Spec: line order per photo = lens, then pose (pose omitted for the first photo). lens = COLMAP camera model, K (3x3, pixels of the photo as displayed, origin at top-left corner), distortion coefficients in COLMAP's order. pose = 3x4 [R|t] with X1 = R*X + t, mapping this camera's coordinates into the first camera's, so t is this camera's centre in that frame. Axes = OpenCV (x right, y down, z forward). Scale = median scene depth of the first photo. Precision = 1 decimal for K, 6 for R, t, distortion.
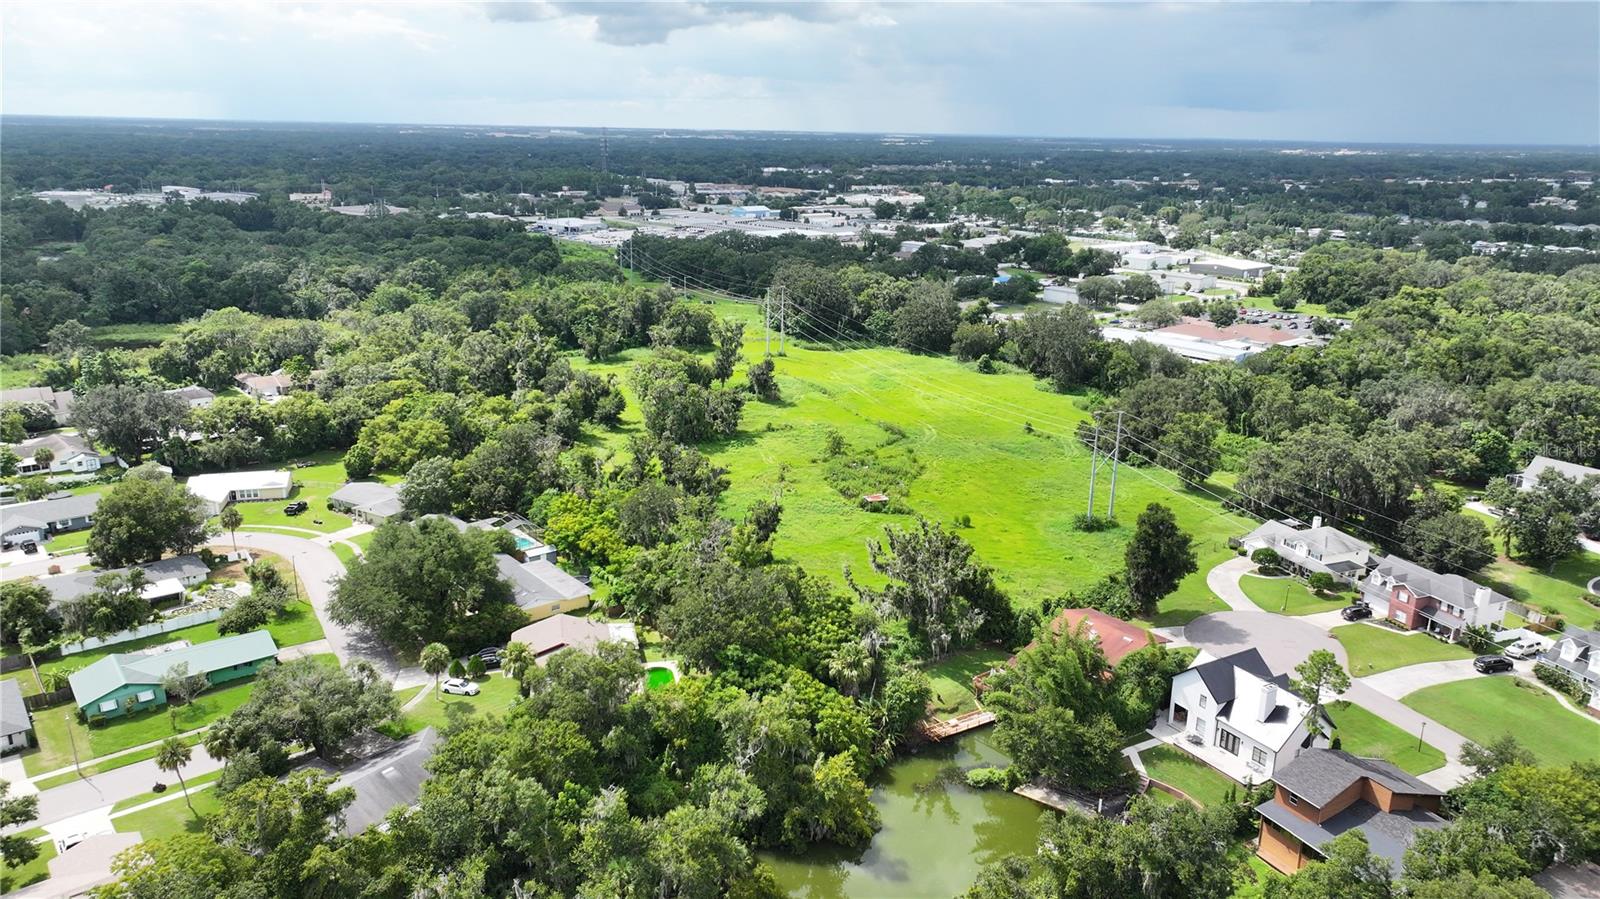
lens RADIAL K [[1121.9, 0, 798.4], [0, 1121.9, 453.7], [0, 0, 1]] dist [0.000590, 0.019914]
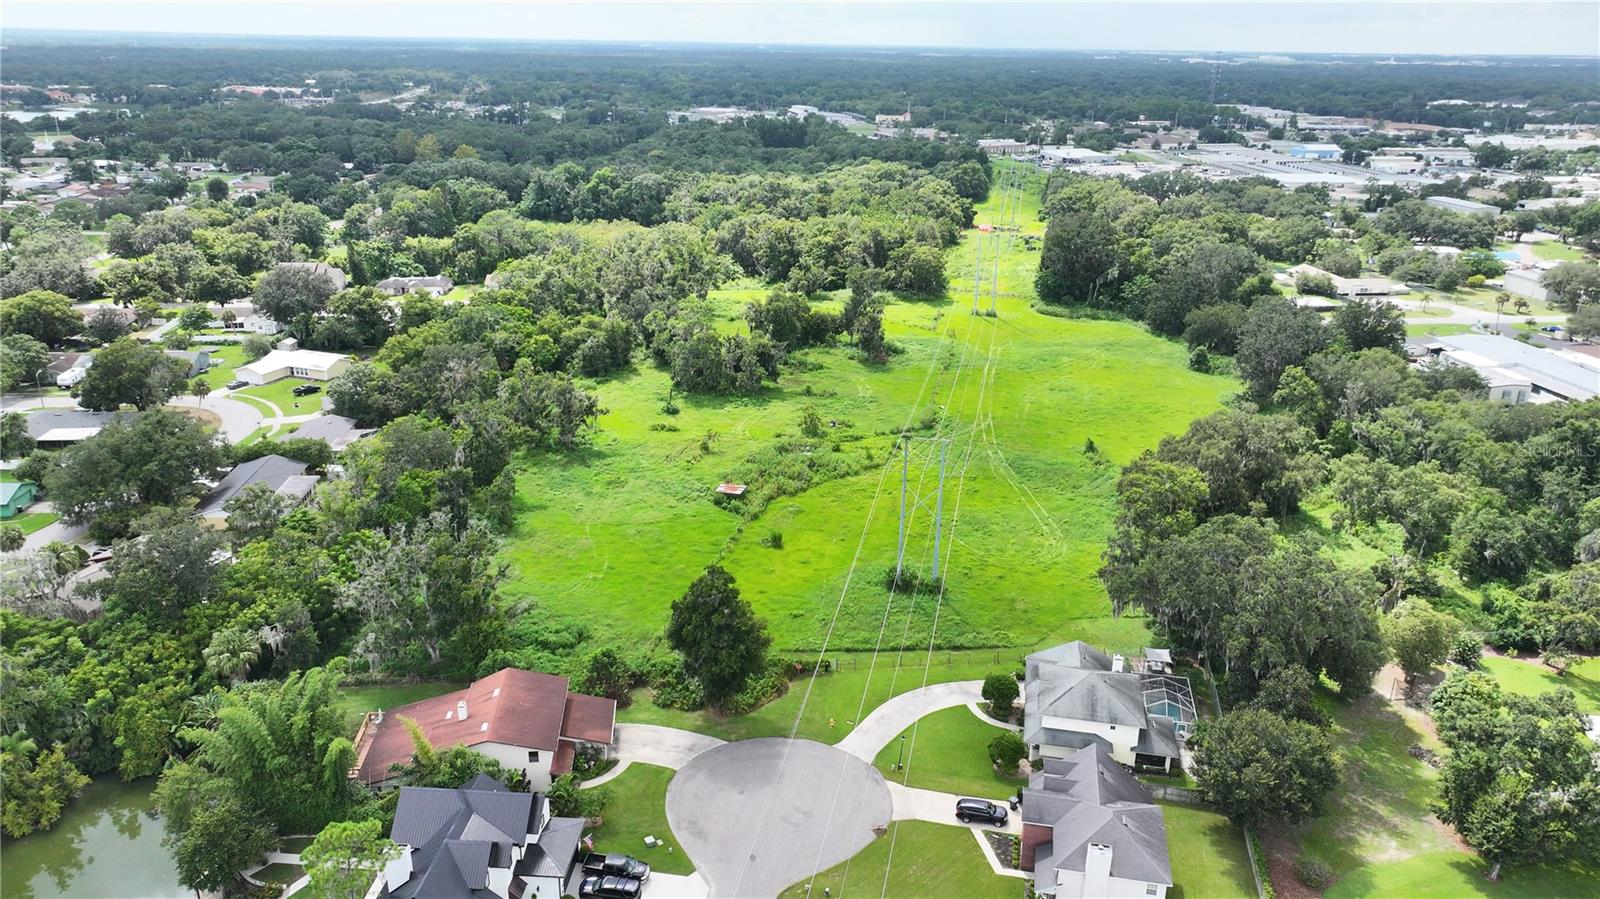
lens RADIAL K [[1121.9, 0, 799.5], [0, 1121.9, 440.8], [0, 0, 1]] dist [0.000590, 0.019914]
pose [[0.829089, 0.183506, -0.528145, 0.336882], [-0.157122, 0.983009, 0.094899, -0.051493], [0.536586, 0.004303, 0.843835, 0.194761]]
